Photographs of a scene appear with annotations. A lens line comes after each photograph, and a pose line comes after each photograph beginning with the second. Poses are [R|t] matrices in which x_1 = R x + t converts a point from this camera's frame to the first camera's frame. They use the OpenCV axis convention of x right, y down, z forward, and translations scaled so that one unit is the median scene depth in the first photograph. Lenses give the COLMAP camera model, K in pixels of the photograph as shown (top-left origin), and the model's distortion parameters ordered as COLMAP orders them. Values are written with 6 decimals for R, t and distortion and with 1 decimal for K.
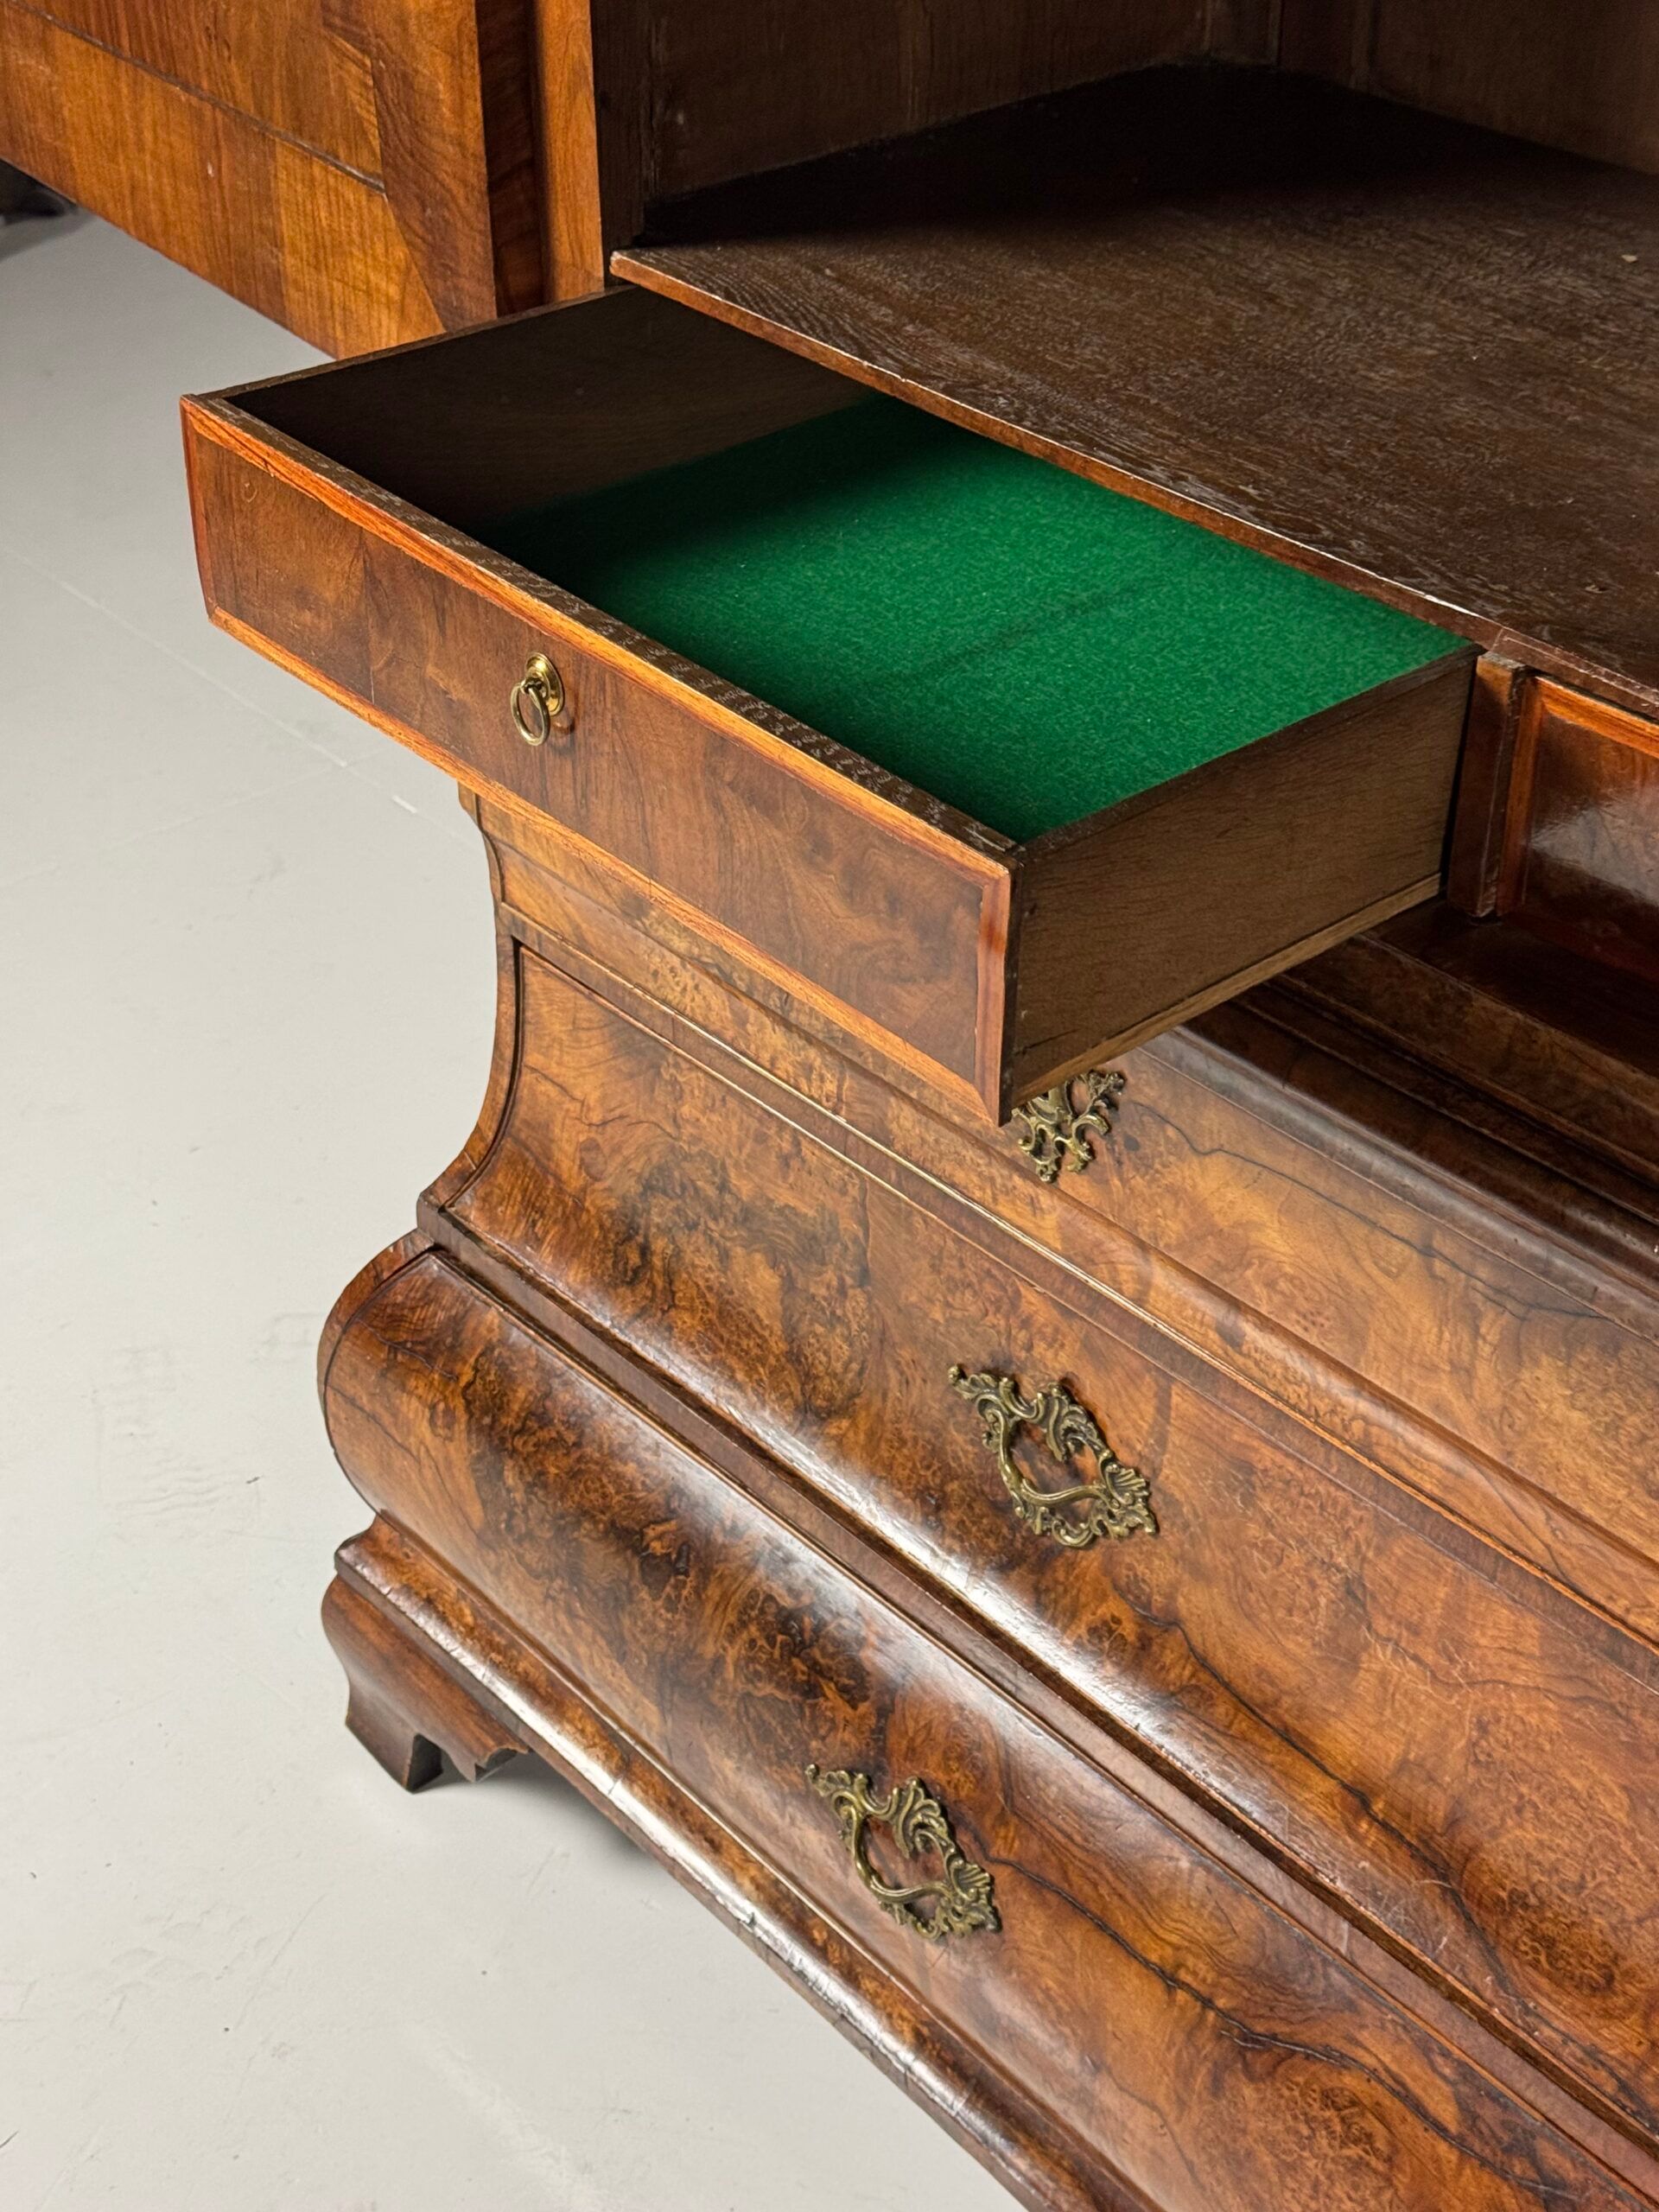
lens RADIAL K [[3105.9, 0, 823.1], [0, 3105.9, 1121.8], [0, 0, 1]] dist [0.175093, -0.317367]
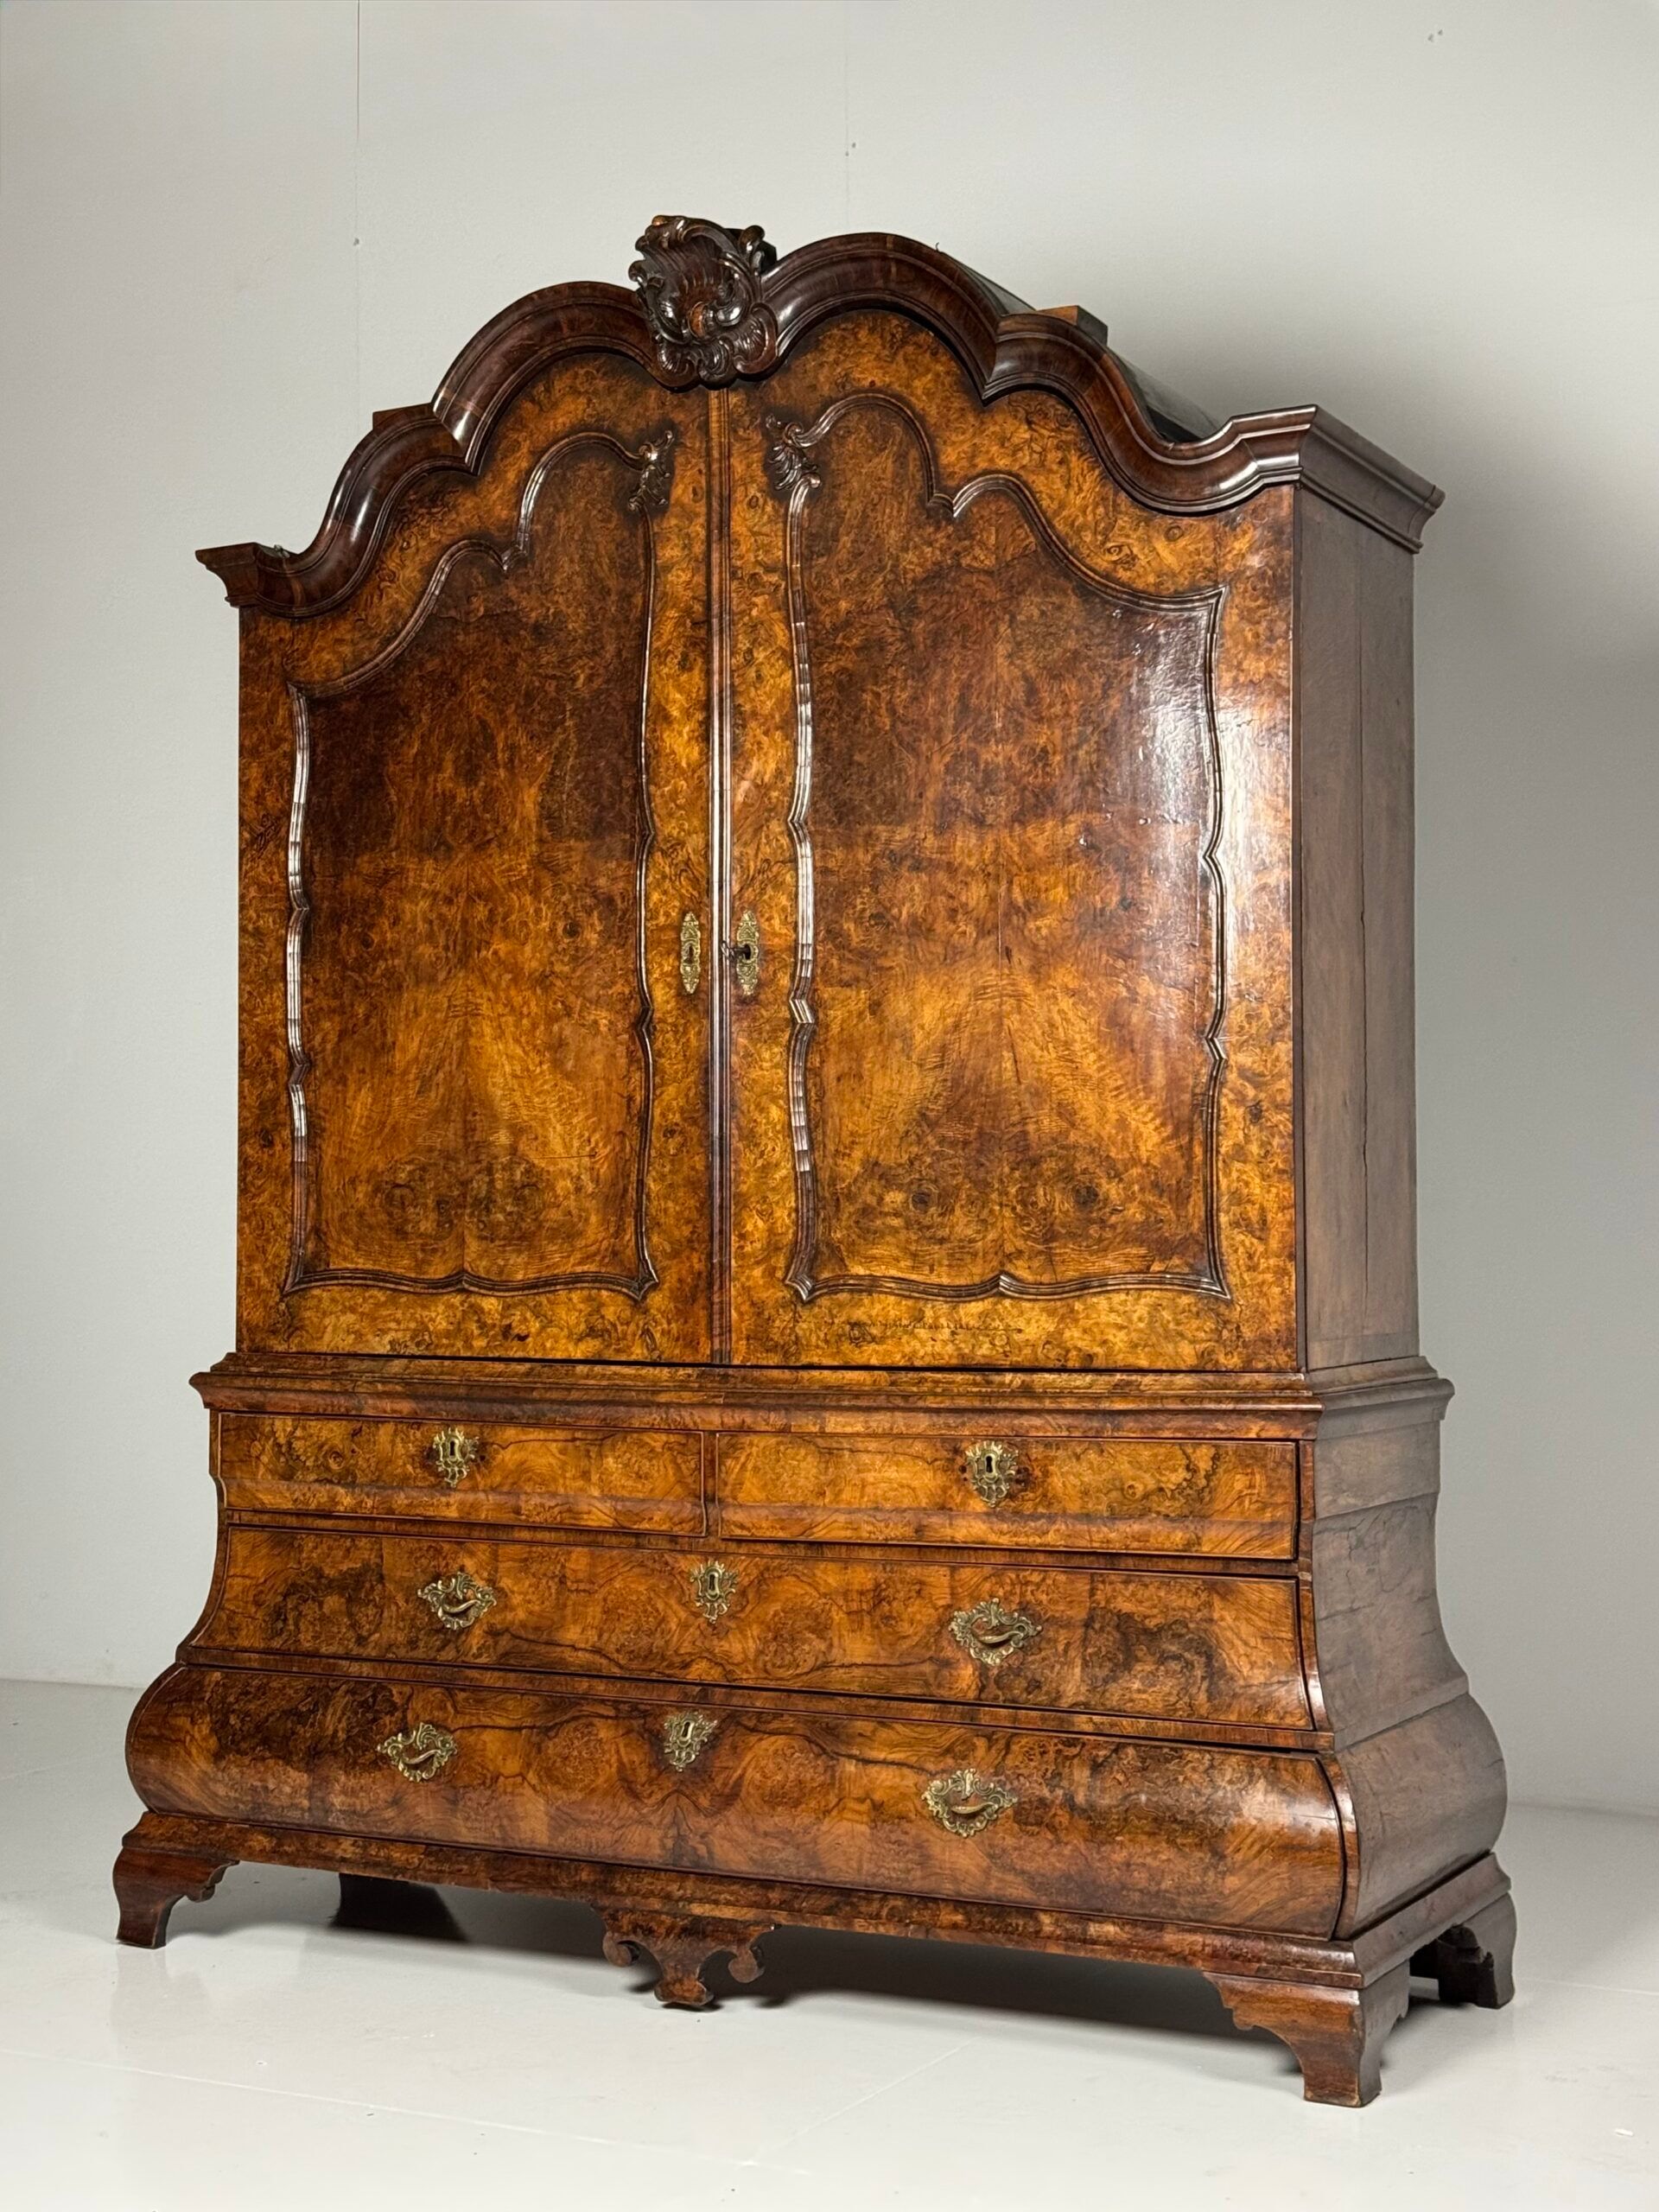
lens RADIAL K [[3149.4, 0, 829.8], [0, 3149.4, 1117.3], [0, 0, 1]] dist [0.150097, -0.098881]
pose [[0.930807, 0.021145, 0.364898, -0.743665], [0.199251, 0.807593, -0.555061, 1.547048], [-0.306426, 0.589361, 0.747500, -1.755973]]
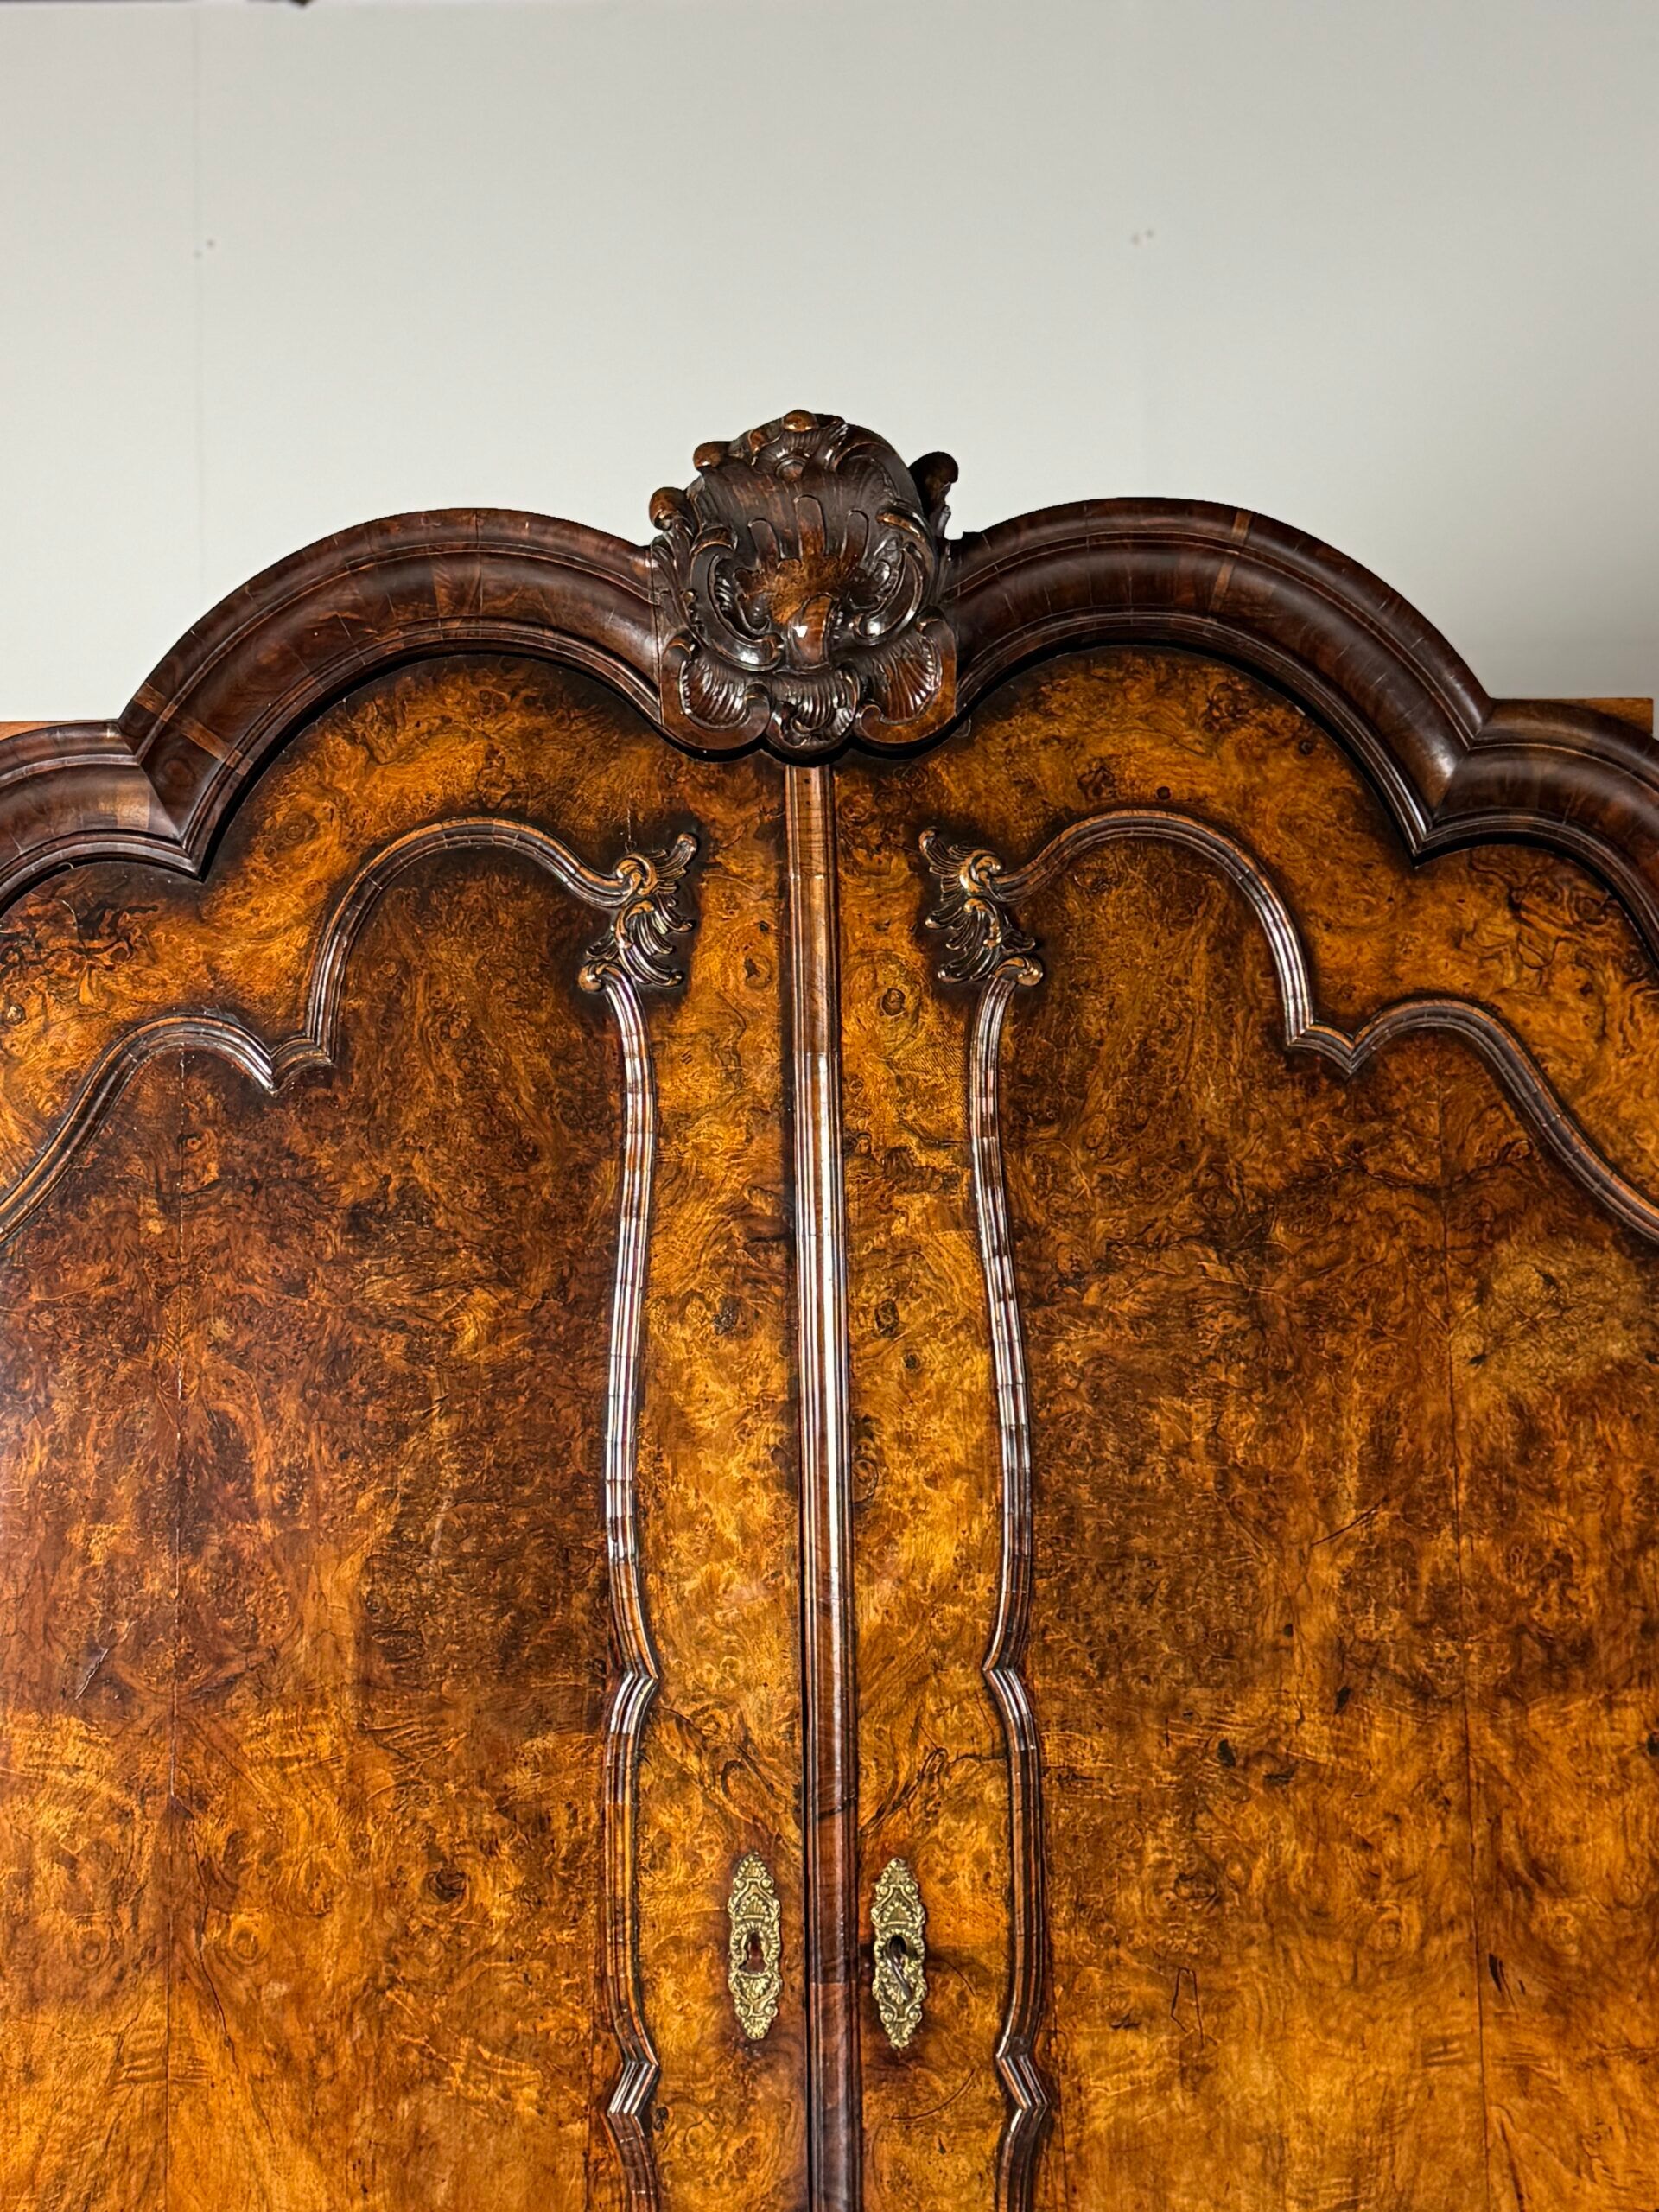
lens RADIAL K [[3091.0, 0, 826.2], [0, 3091.0, 1101.8], [0, 0, 1]] dist [0.194767, -0.458074]
pose [[0.643983, 0.057854, 0.762849, -0.838886], [0.437022, 0.790613, -0.428886, 0.005258], [-0.627931, 0.609577, 0.483858, -0.455480]]
